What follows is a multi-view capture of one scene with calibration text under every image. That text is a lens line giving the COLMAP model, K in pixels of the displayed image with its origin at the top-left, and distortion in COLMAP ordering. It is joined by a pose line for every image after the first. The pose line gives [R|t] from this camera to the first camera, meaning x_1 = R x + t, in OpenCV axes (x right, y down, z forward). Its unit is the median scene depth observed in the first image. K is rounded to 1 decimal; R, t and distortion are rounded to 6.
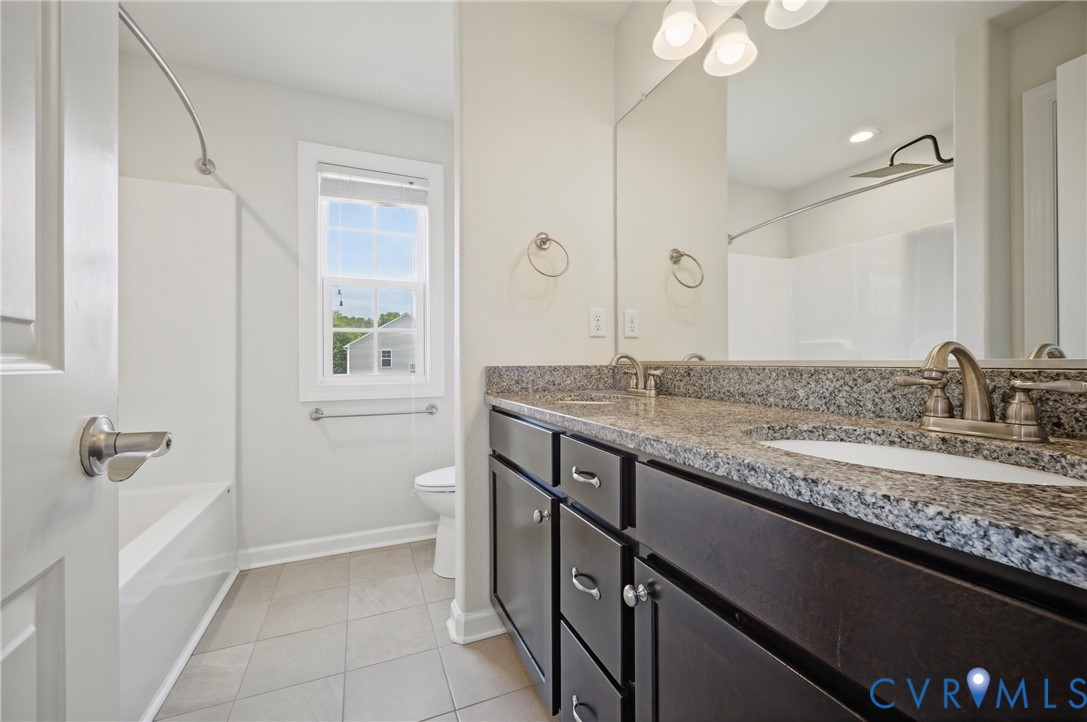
lens RADIAL K [[430.0, 0, 542.3], [0, 430.0, 361.3], [0, 0, 1]] dist [-0.000938, -0.000369]
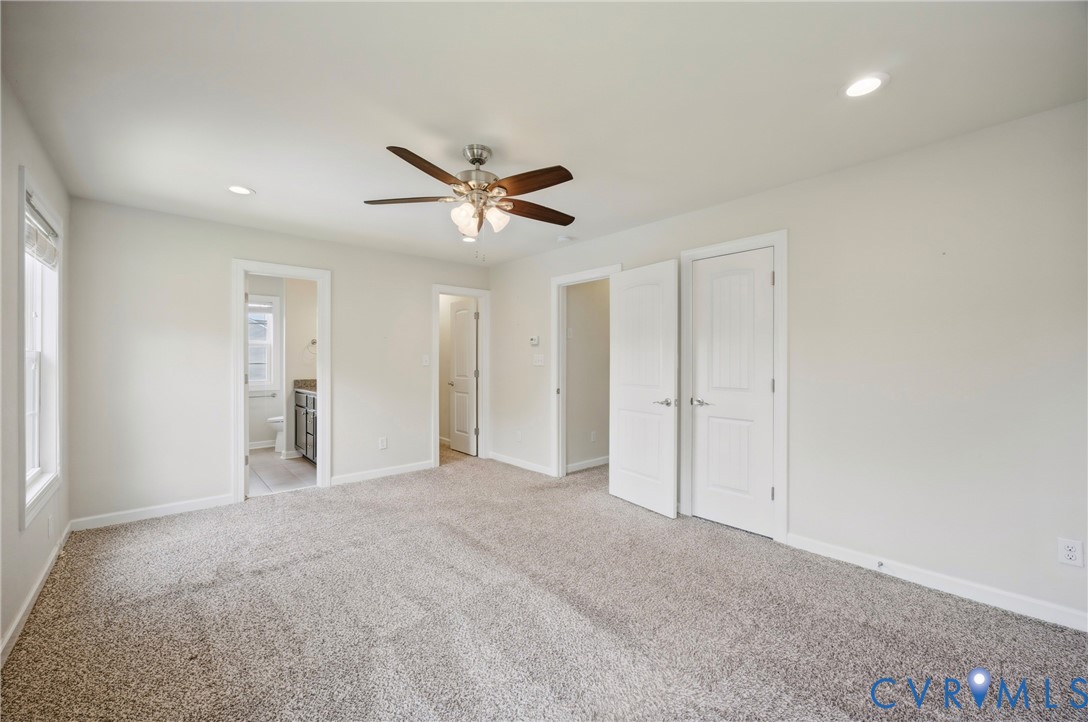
lens RADIAL K [[430.4, 0, 542.8], [0, 430.4, 361.3], [0, 0, 1]] dist [-0.000938, -0.000369]
pose [[0.945209, 0.006999, 0.326391, 0.487876], [-0.005889, 0.999973, -0.004388, -0.102774], [-0.326413, 0.002225, 0.945225, -2.259449]]
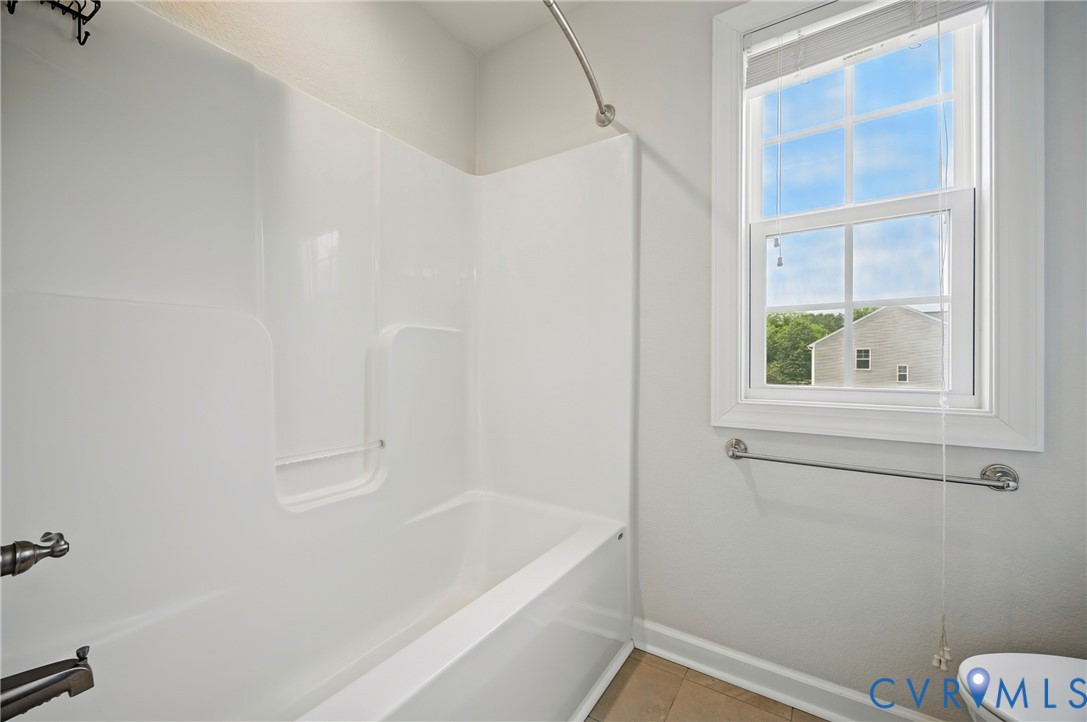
lens RADIAL K [[430.0, 0, 542.3], [0, 430.0, 361.3], [0, 0, 1]] dist [-0.000938, -0.000369]
pose [[0.550448, 0.005815, -0.834849, -0.176926], [-0.006685, 0.999974, 0.002557, -0.001145], [0.834843, 0.004173, 0.550472, 0.454589]]
